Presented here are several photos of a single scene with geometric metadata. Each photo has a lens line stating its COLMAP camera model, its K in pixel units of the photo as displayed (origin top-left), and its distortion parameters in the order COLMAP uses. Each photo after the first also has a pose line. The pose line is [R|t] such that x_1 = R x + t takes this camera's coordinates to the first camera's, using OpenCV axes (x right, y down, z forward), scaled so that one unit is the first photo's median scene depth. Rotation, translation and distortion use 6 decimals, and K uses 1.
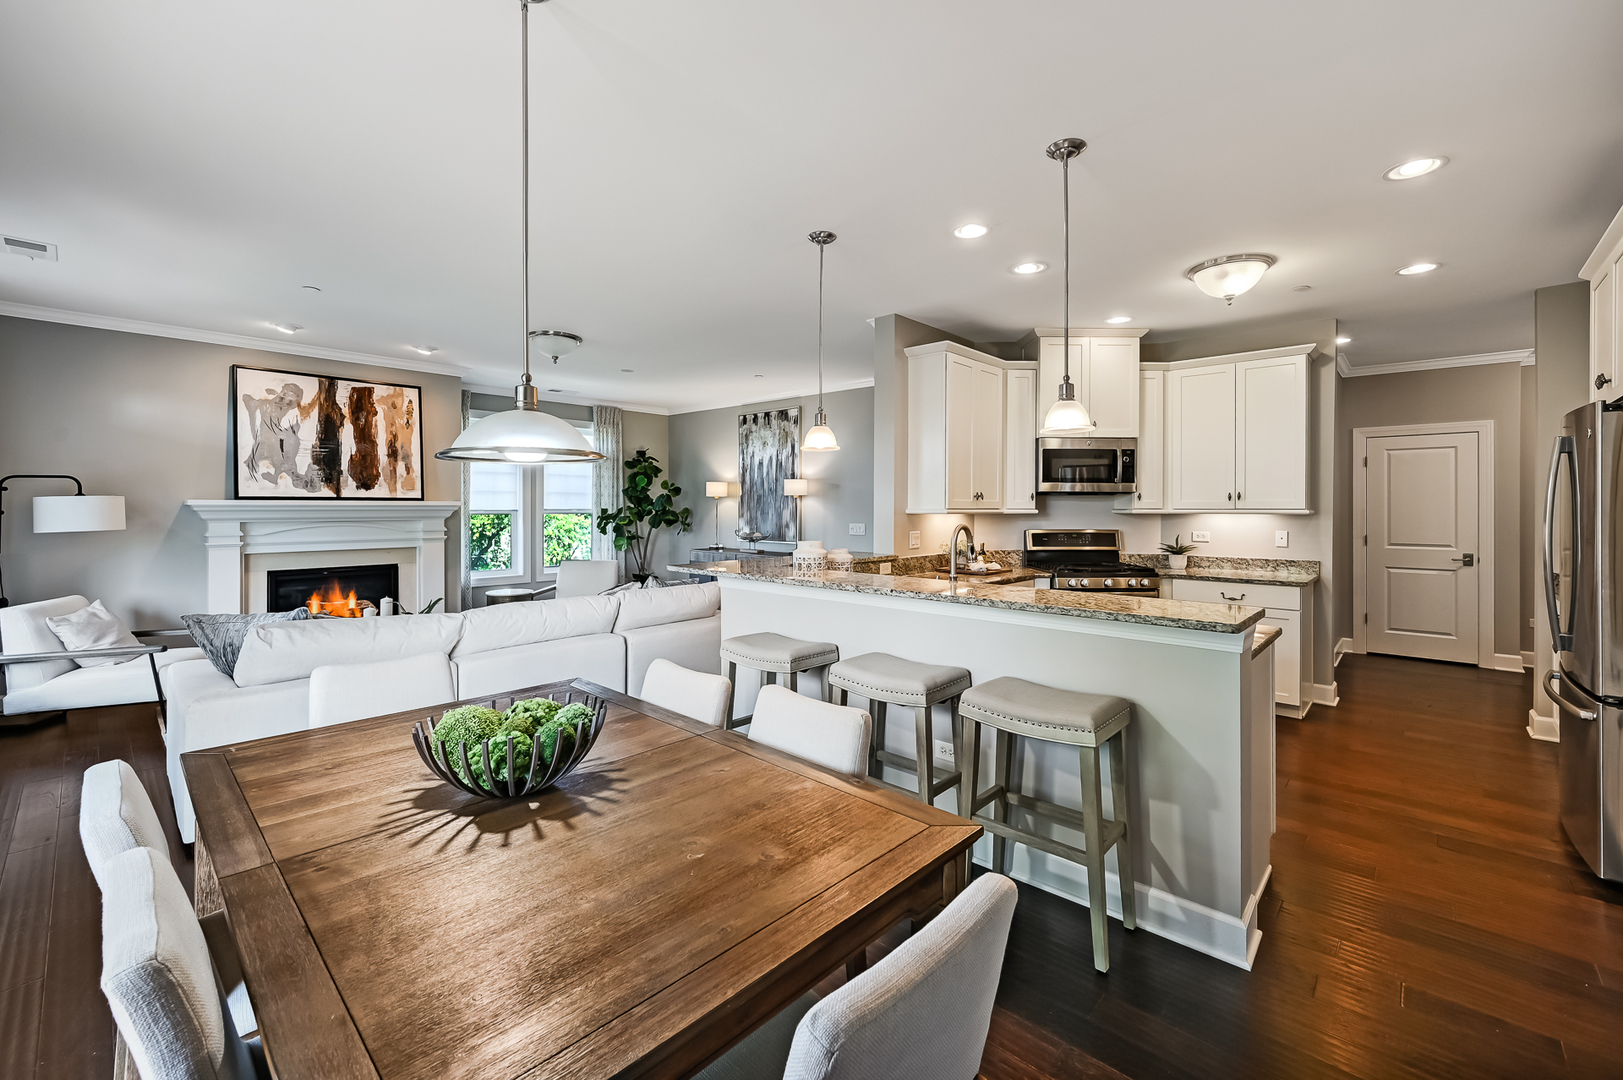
lens RADIAL K [[661.7, 0, 810.2], [0, 661.7, 507.1], [0, 0, 1]] dist [-0.001854, 0.001883]
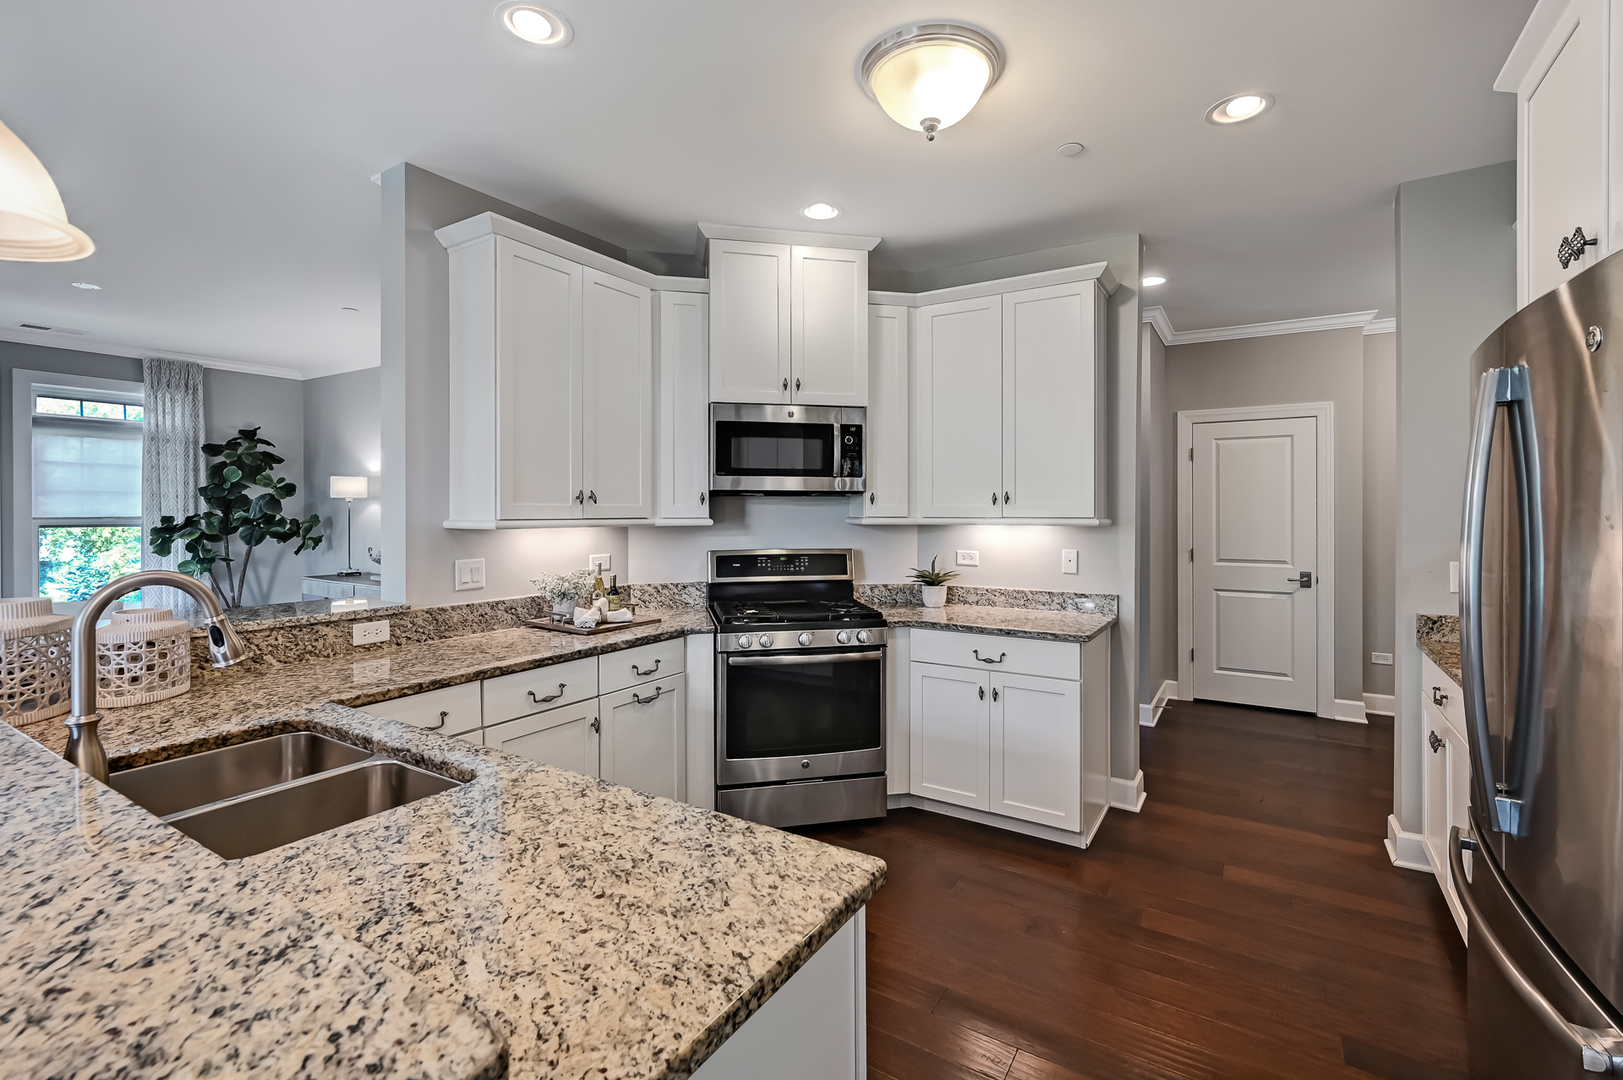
lens RADIAL K [[736.8, 0, 790.5], [0, 736.8, 511.2], [0, 0, 1]] dist [0.002342, 0.000318]
pose [[0.983973, -0.001978, 0.178305, 0.265949], [0.001820, 0.999998, 0.001049, -0.003970], [-0.178306, -0.000708, 0.983975, 0.277693]]
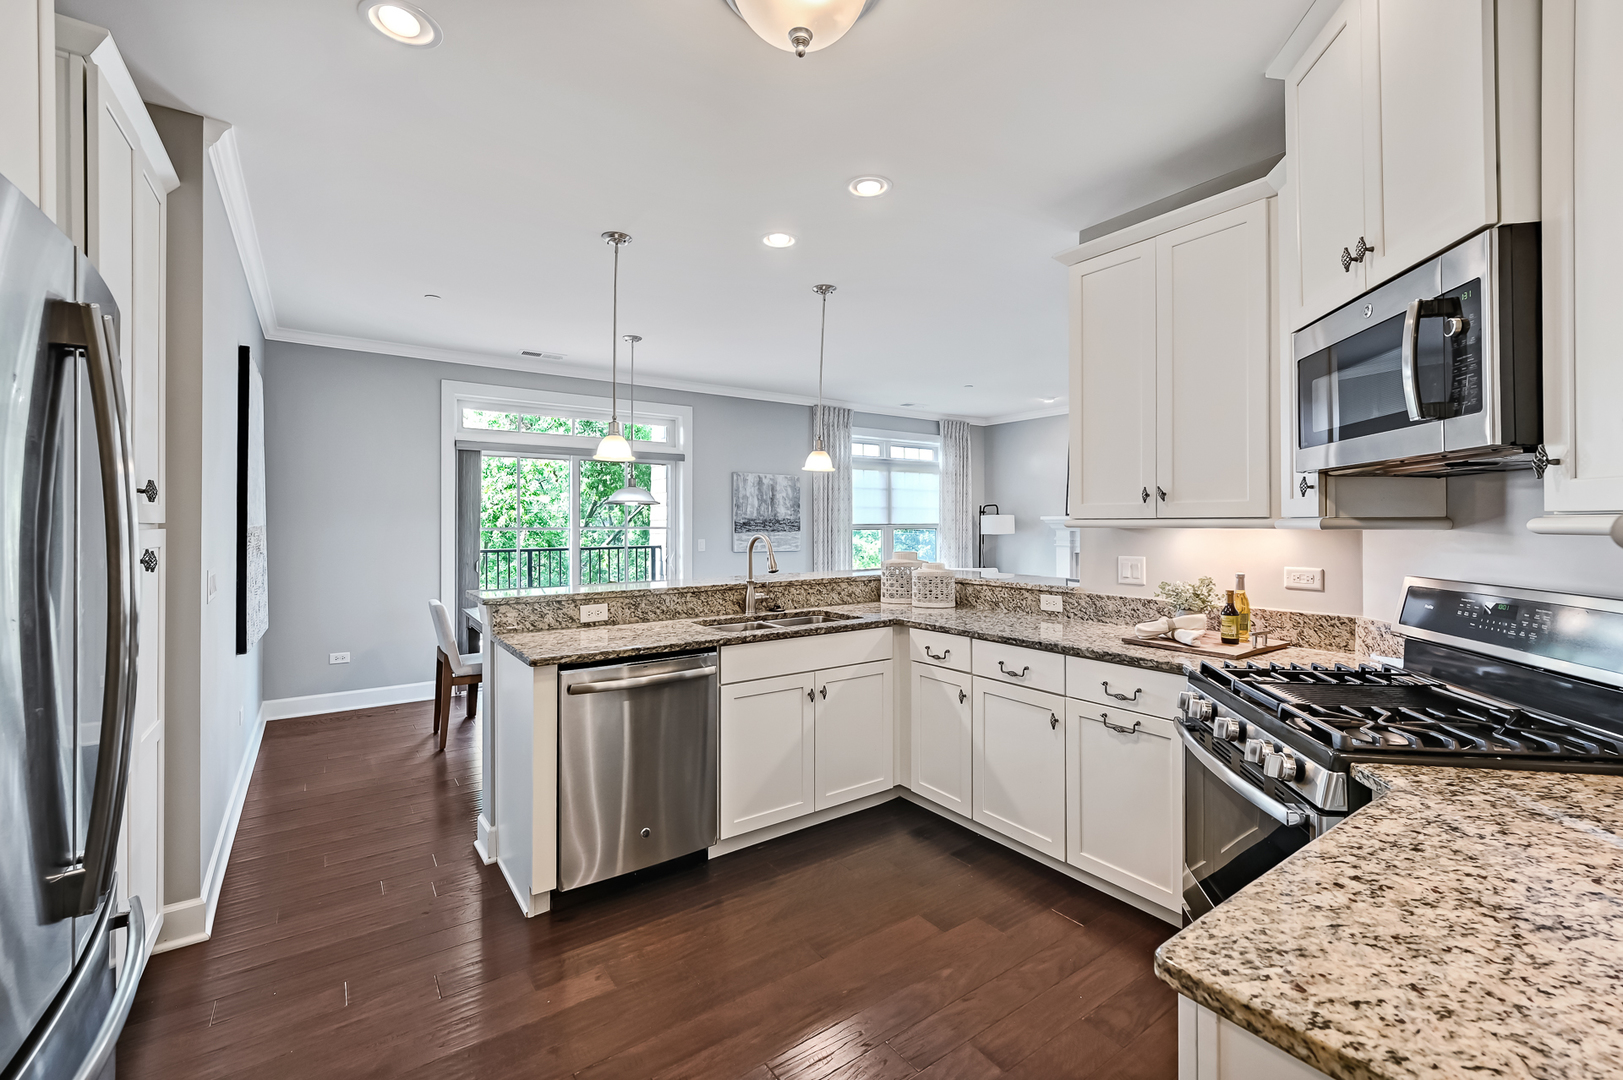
lens RADIAL K [[710.6, 0, 842.9], [0, 710.6, 511.9], [0, 0, 1]] dist [-0.000372, -0.000614]
pose [[-0.187262, -0.016801, -0.982166, 0.775459], [0.003264, 0.999838, -0.017726, 0.006811], [0.982305, -0.006525, -0.187176, 0.784058]]
